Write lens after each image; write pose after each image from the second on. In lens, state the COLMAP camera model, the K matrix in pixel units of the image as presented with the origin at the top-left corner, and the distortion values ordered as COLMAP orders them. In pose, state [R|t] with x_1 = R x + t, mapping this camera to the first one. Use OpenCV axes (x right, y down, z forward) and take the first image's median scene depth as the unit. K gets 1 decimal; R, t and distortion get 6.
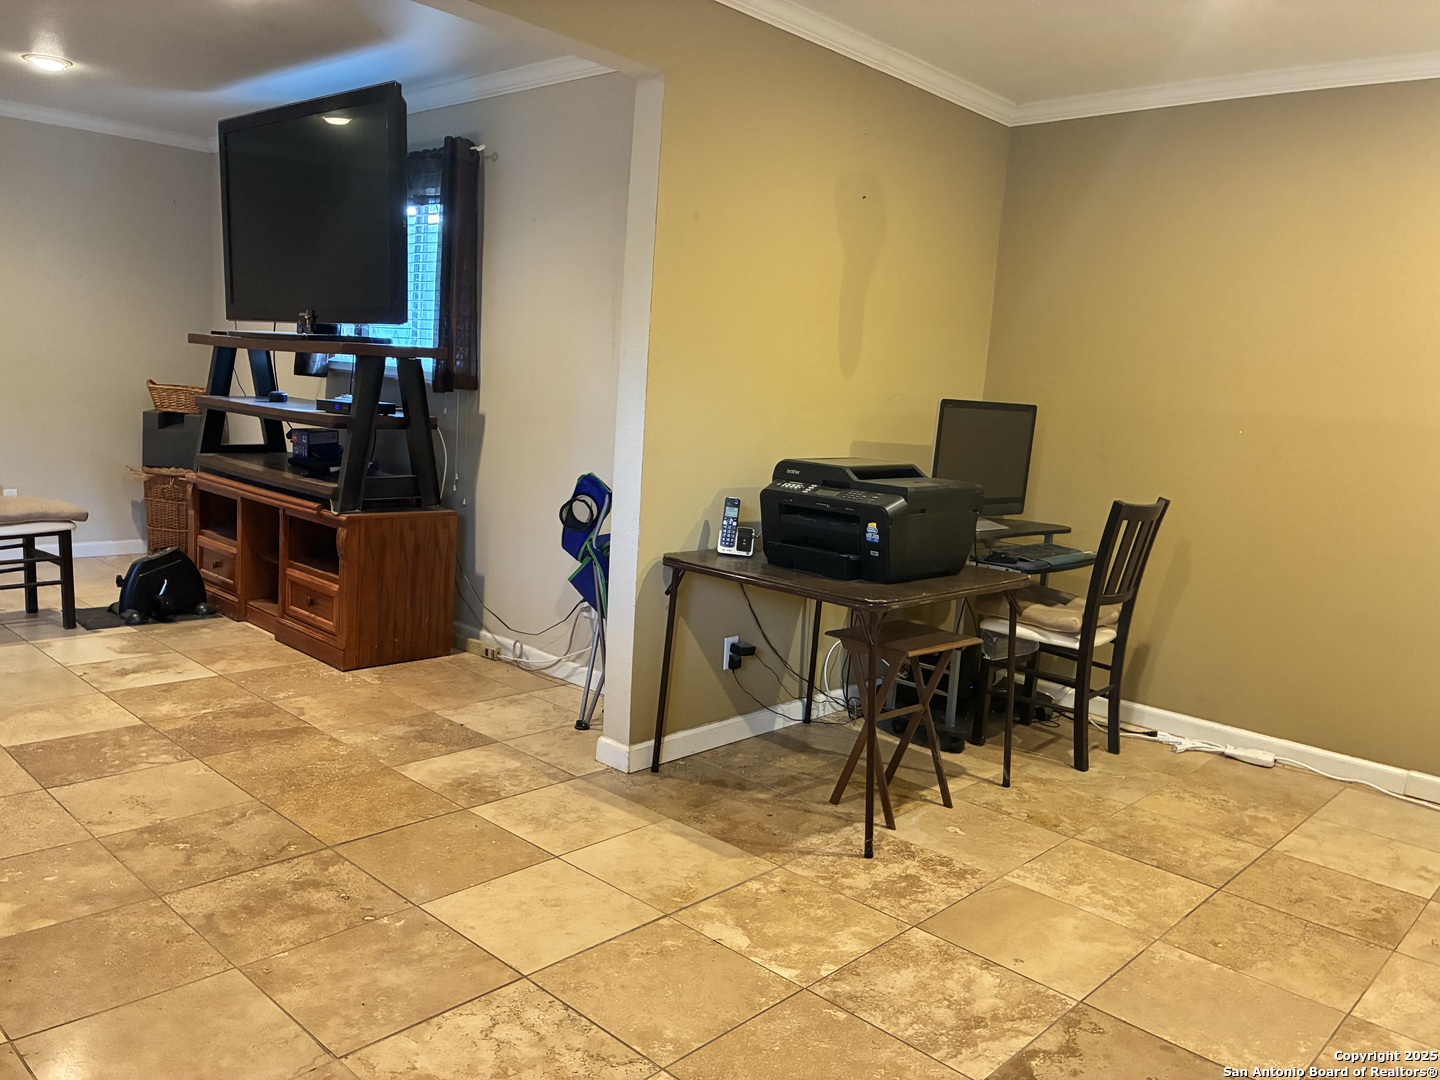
lens RADIAL K [[1102.3, 0, 728.1], [0, 1102.3, 542.0], [0, 0, 1]] dist [0.037224, -0.028860]
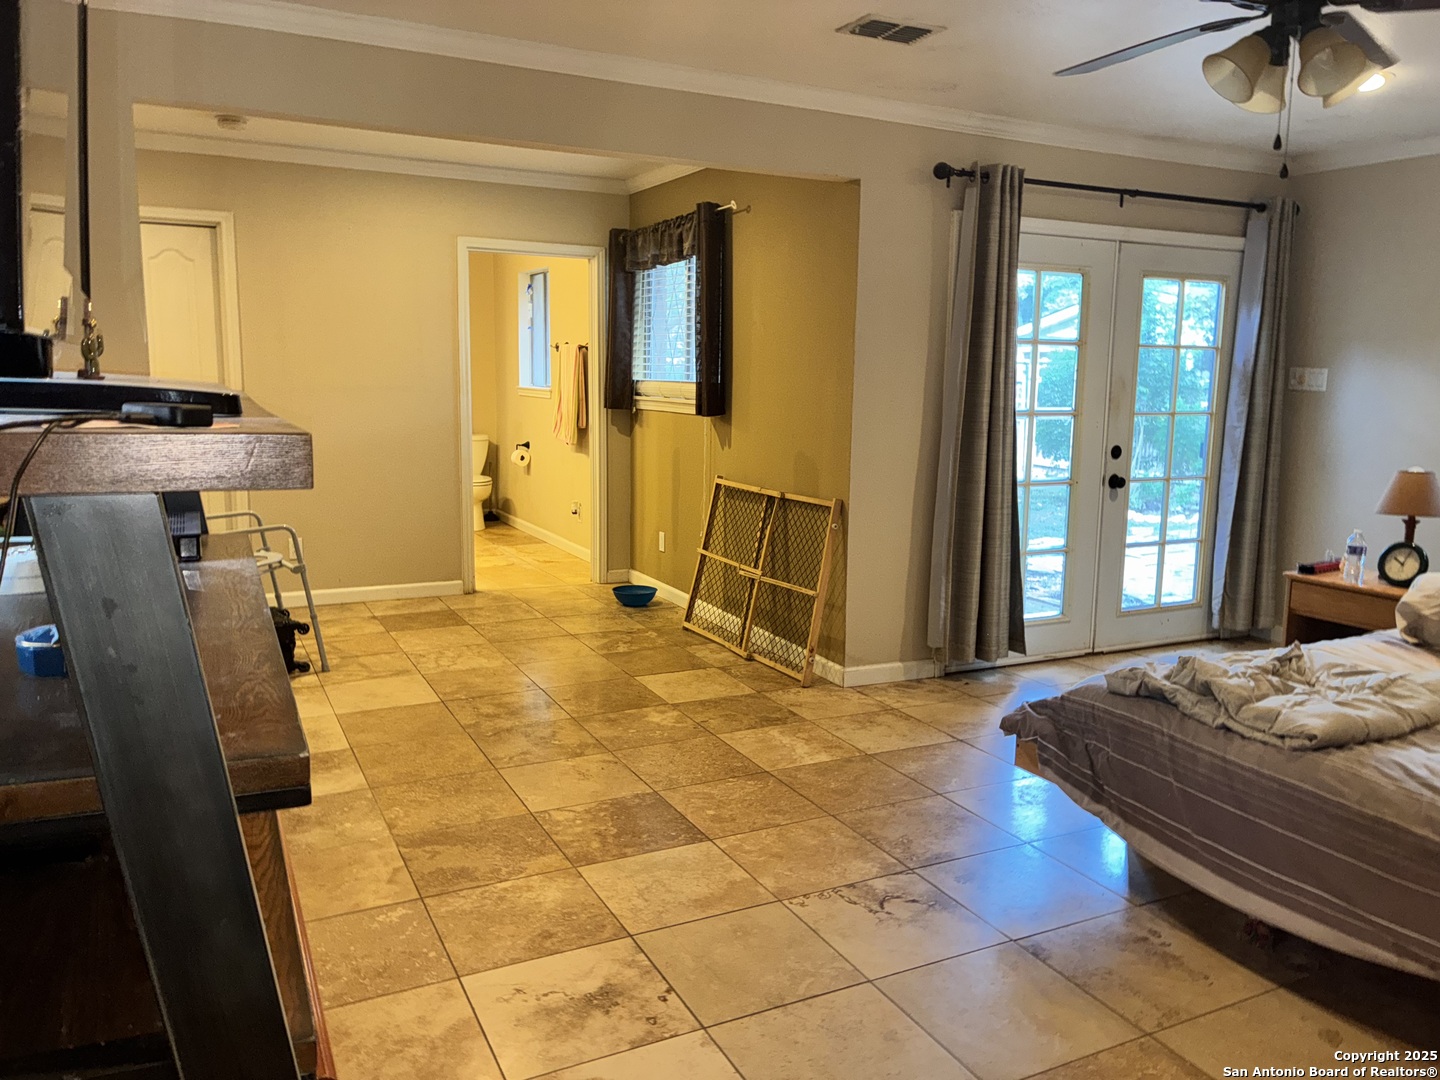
lens RADIAL K [[1102.3, 0, 745.9], [0, 1102.3, 533.1], [0, 0, 1]] dist [0.037224, -0.028860]
pose [[-0.939909, -0.130097, 0.315668, -0.935951], [-0.030596, 0.952933, 0.301634, -0.349129], [-0.340052, 0.273850, -0.899650, 1.751446]]
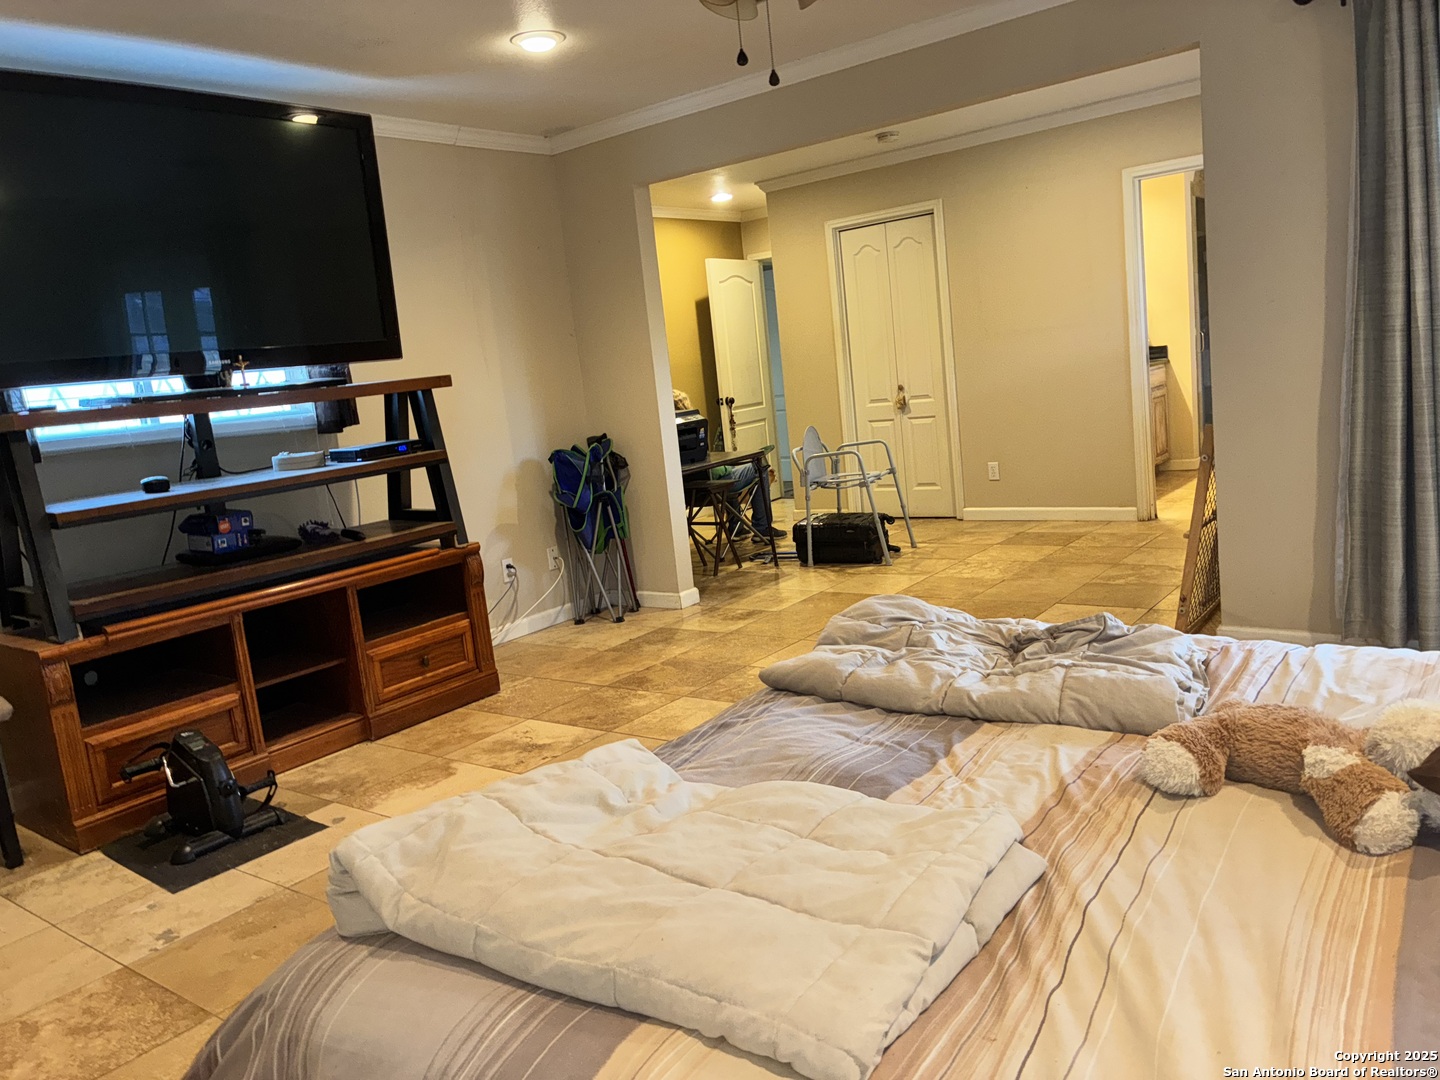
lens RADIAL K [[1102.3, 0, 719.0], [0, 1102.3, 534.8], [0, 0, 1]] dist [0.037224, -0.028860]
pose [[-0.110702, -0.210815, 0.971237, -1.723173], [0.243793, 0.941626, 0.232175, -0.269494], [-0.963488, 0.262483, -0.052845, 1.056435]]
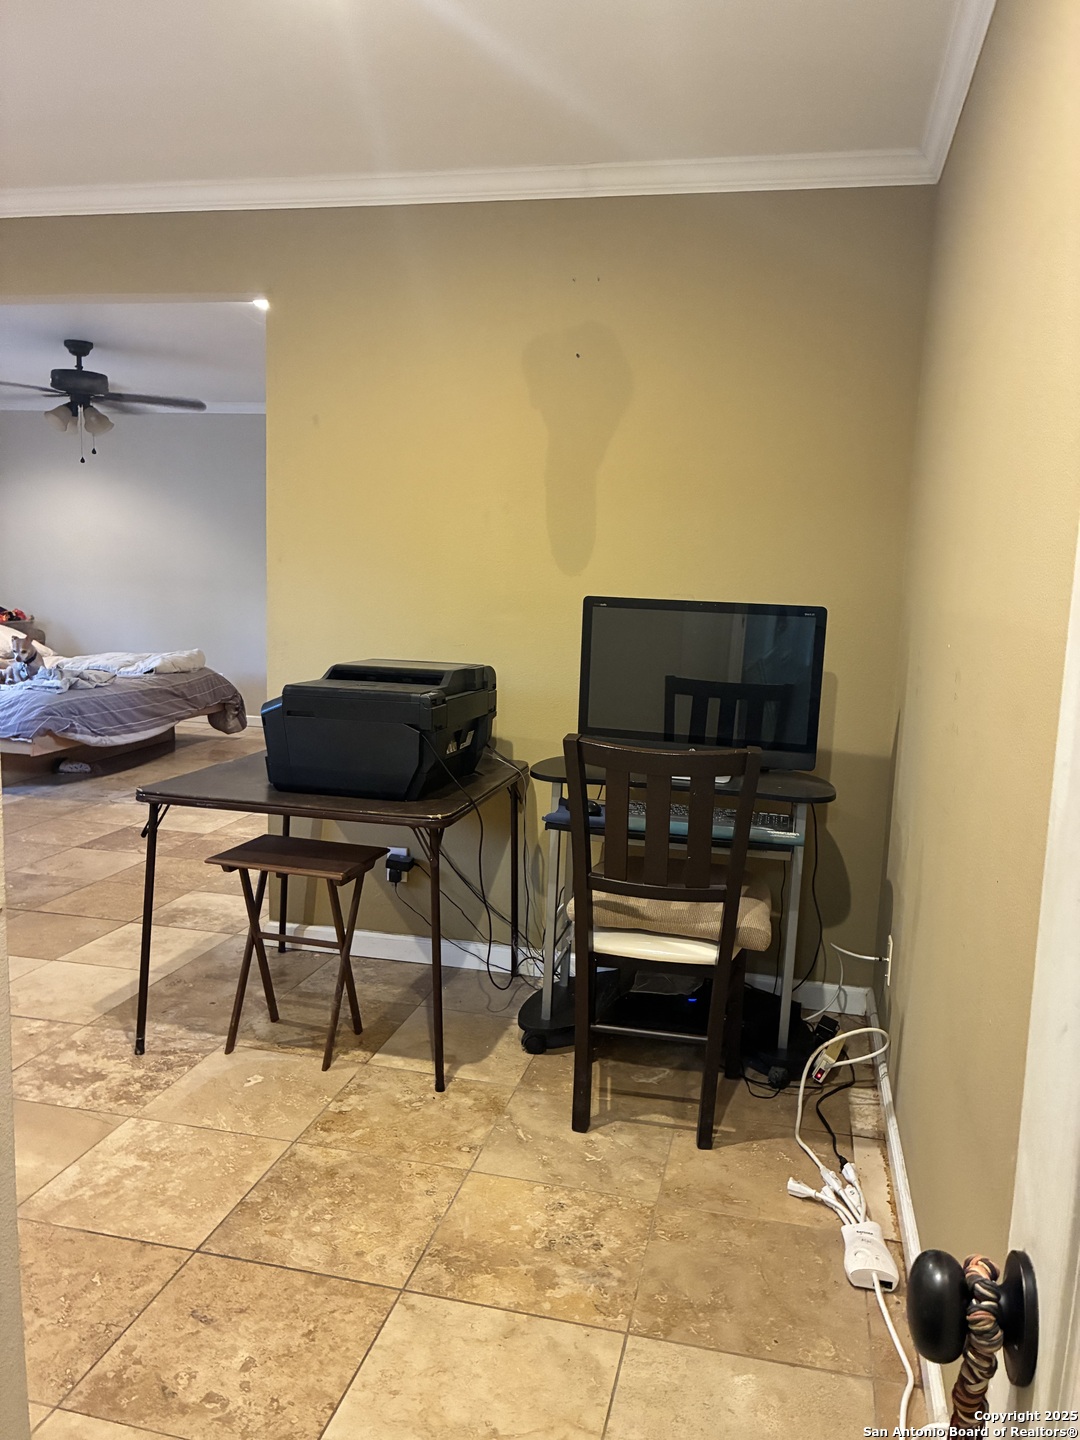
lens RADIAL K [[1102.3, 0, 543.8], [0, 1102.3, 723.2], [0, 0, 1]] dist [0.037224, -0.028860]
pose [[0.504407, 0.073440, -0.860337, 0.979573], [-0.131742, 0.991257, 0.007376, -0.049591], [0.853357, 0.109622, 0.509672, 0.676359]]
